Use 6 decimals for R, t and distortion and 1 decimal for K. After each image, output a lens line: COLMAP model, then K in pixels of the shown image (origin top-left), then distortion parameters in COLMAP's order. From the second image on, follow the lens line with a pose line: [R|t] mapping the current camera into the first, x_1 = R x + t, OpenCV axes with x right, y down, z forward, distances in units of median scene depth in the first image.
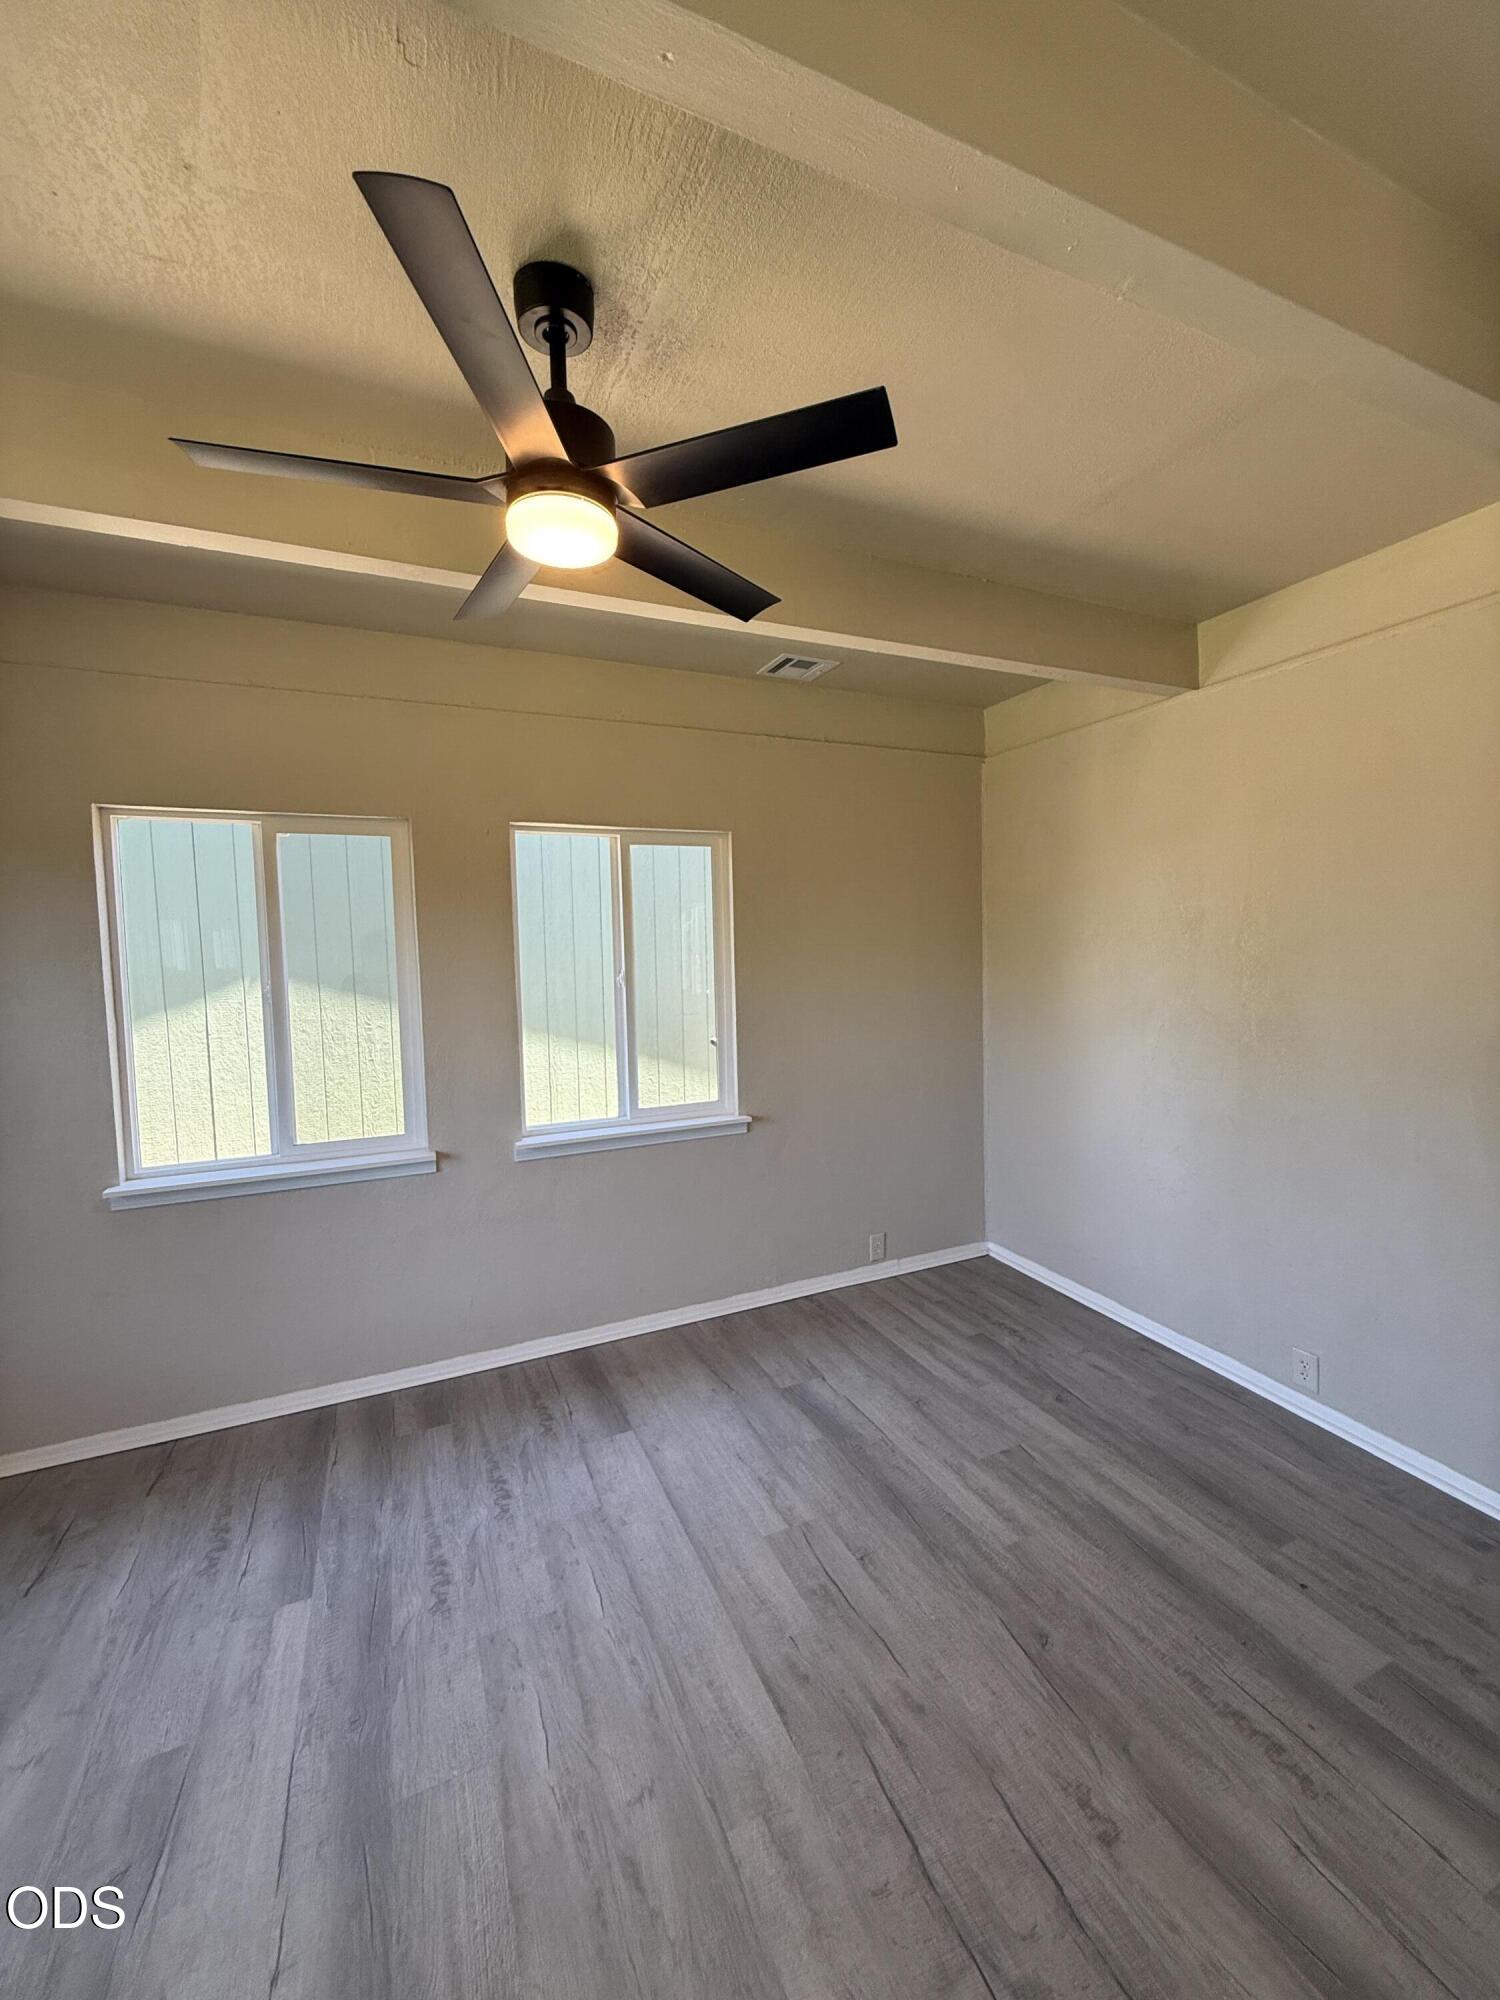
lens RADIAL K [[802.8, 0, 753.0], [0, 802.8, 997.7], [0, 0, 1]] dist [0.002384, 0.000371]
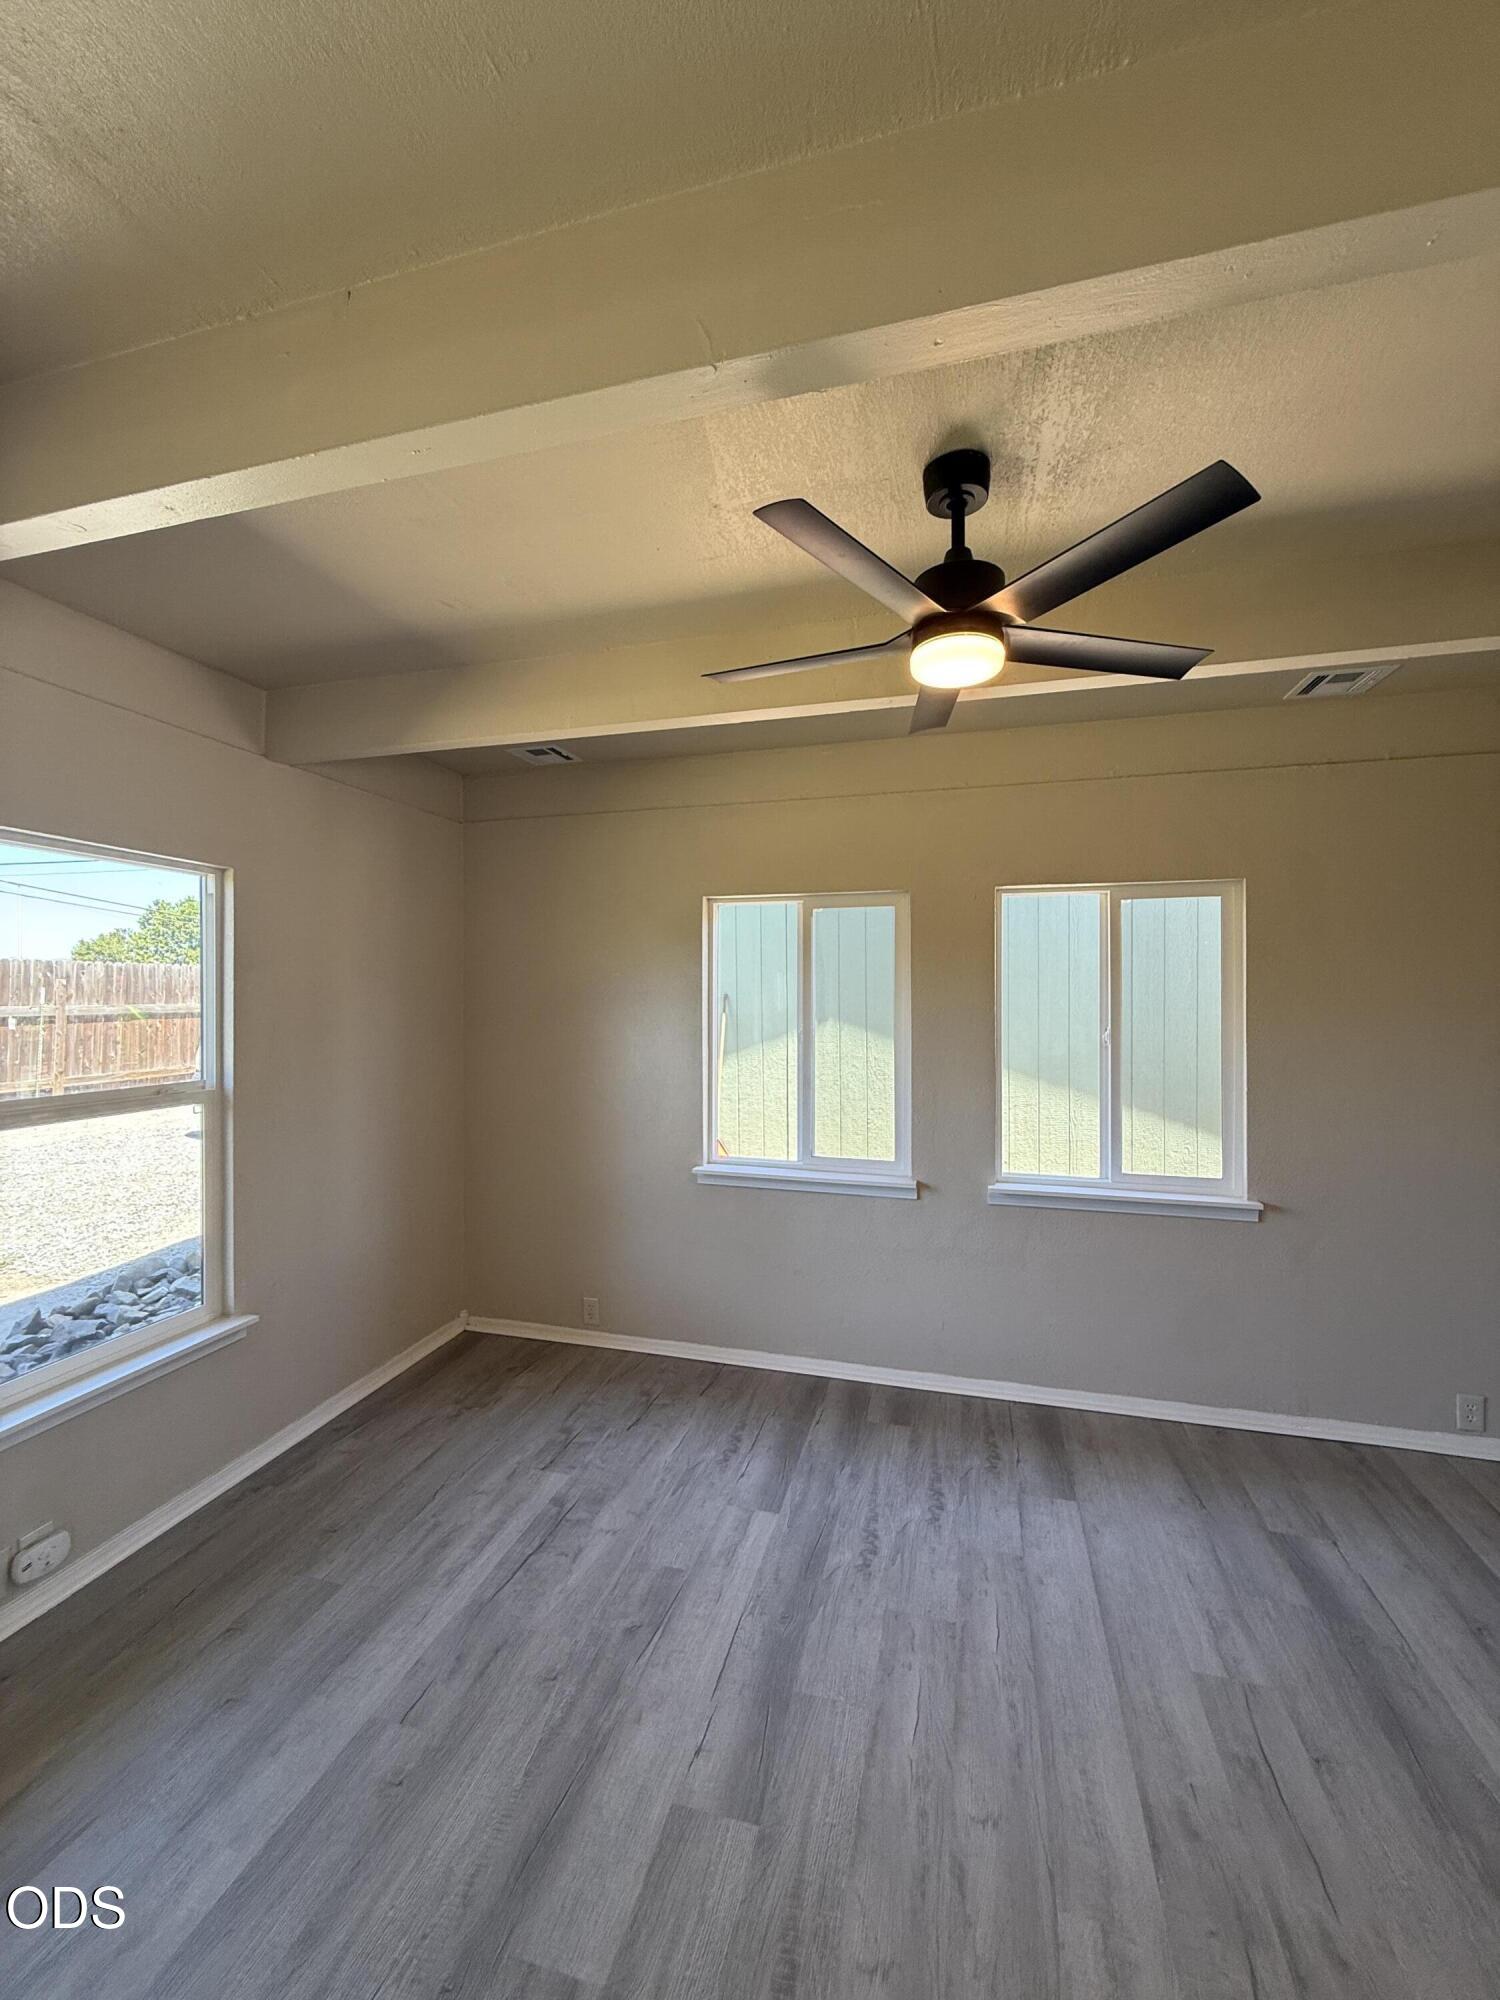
lens RADIAL K [[802.8, 0, 748.3], [0, 802.8, 999.2], [0, 0, 1]] dist [0.002384, 0.000371]
pose [[0.768820, 0.022586, -0.639066, 0.171470], [-0.058484, 0.997671, -0.035098, -0.012347], [0.636785, 0.064360, 0.768351, -0.044475]]
